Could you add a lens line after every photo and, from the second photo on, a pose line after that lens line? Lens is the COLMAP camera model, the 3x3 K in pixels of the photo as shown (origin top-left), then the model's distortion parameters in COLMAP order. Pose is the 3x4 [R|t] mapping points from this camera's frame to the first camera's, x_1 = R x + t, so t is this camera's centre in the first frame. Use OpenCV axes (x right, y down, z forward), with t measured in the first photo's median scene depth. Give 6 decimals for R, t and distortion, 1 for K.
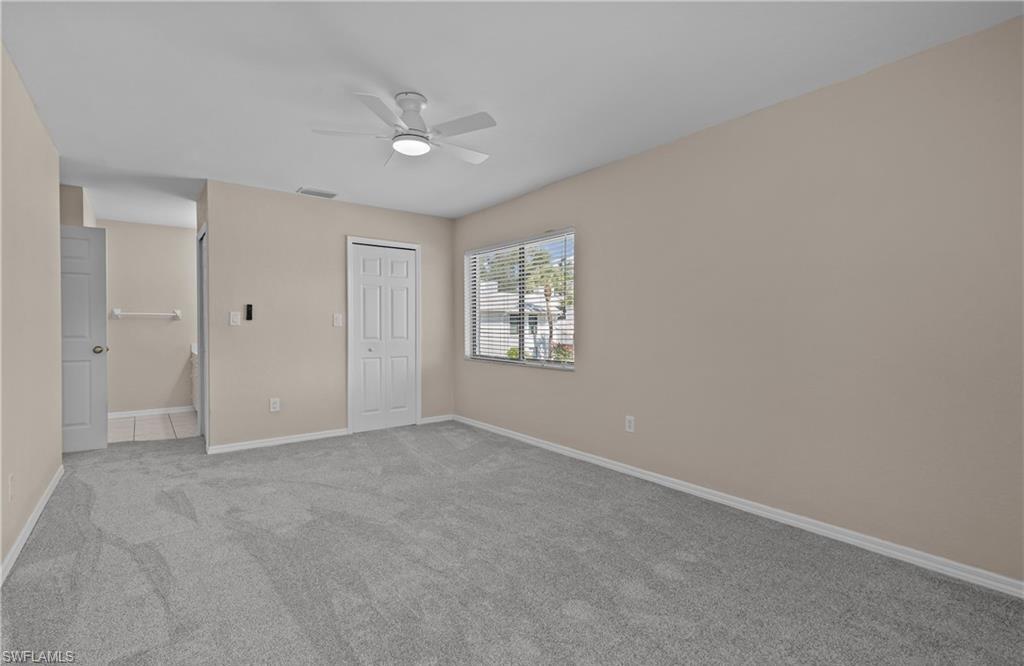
lens RADIAL K [[474.3, 0, 536.3], [0, 474.3, 327.6], [0, 0, 1]] dist [0.021826, -0.000572]
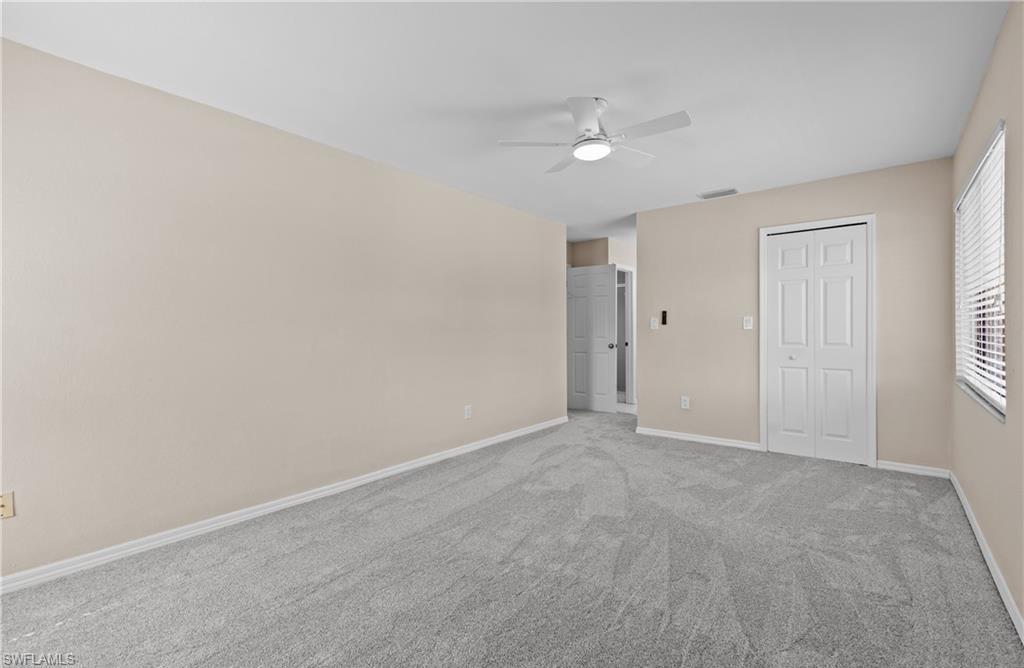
lens RADIAL K [[474.3, 0, 509.9], [0, 474.3, 330.5], [0, 0, 1]] dist [0.021826, -0.000572]
pose [[0.200649, -0.001874, -0.979661, 0.456976], [-0.001113, 0.999997, -0.002141, 0.001528], [0.979662, 0.001520, 0.200647, 0.424643]]
